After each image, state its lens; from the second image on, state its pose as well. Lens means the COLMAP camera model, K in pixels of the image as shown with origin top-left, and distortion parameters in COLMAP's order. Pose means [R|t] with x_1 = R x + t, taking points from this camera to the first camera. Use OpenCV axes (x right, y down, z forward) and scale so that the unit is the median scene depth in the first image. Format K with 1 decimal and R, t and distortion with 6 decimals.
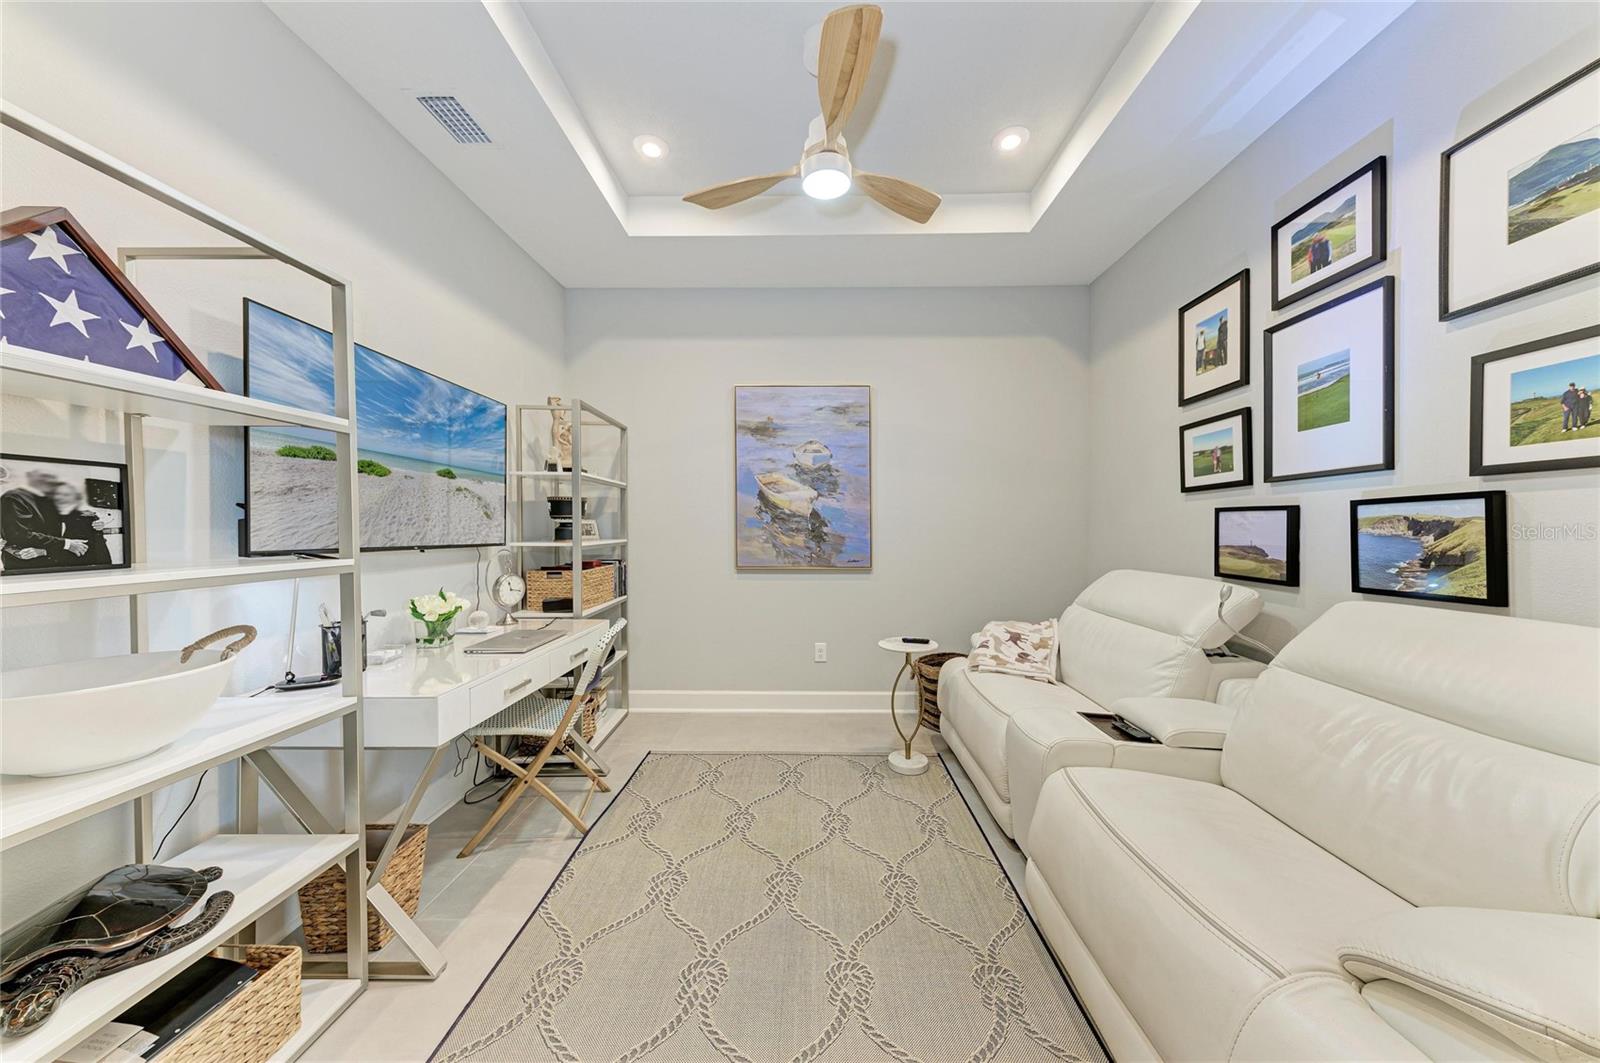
lens RADIAL K [[555.2, 0, 812.3], [0, 555.2, 533.6], [0, 0, 1]] dist [0.027057, -0.007033]
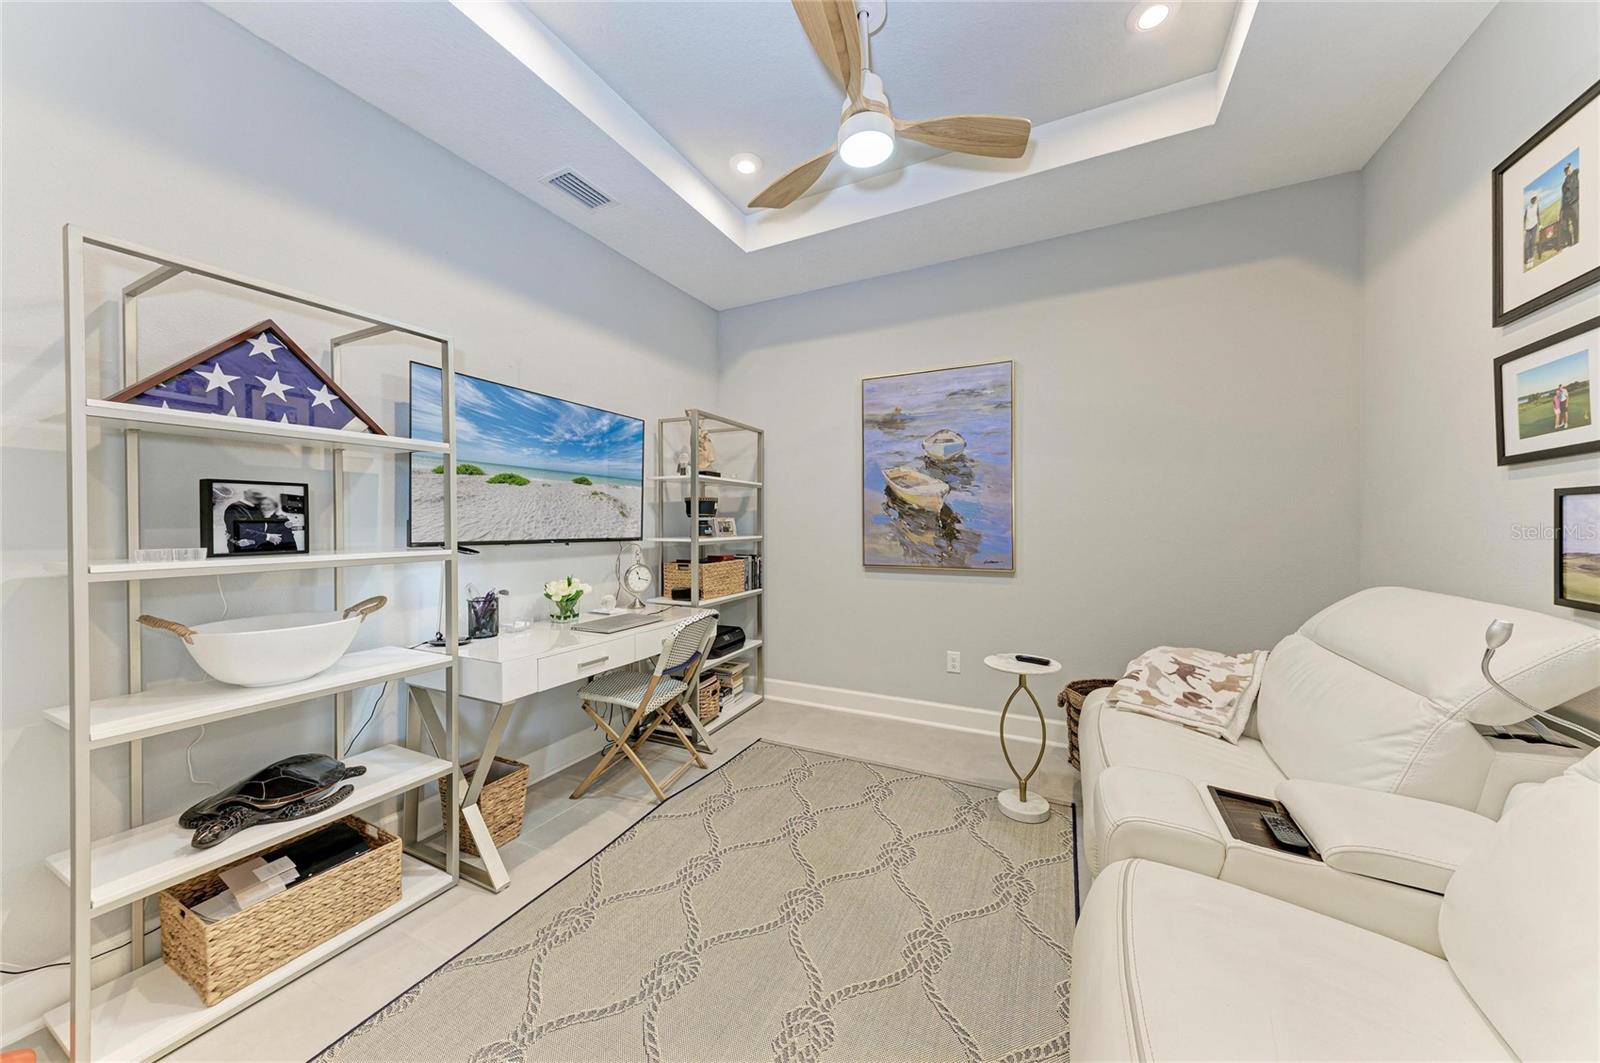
lens RADIAL K [[551.9, 0, 811.2], [0, 551.9, 526.2], [0, 0, 1]] dist [0.026735, -0.006767]
pose [[0.895435, -0.001642, -0.445188, 0.335373], [-0.001843, 0.999971, -0.007396, -0.000917], [0.445188, 0.007443, 0.895406, 0.142837]]
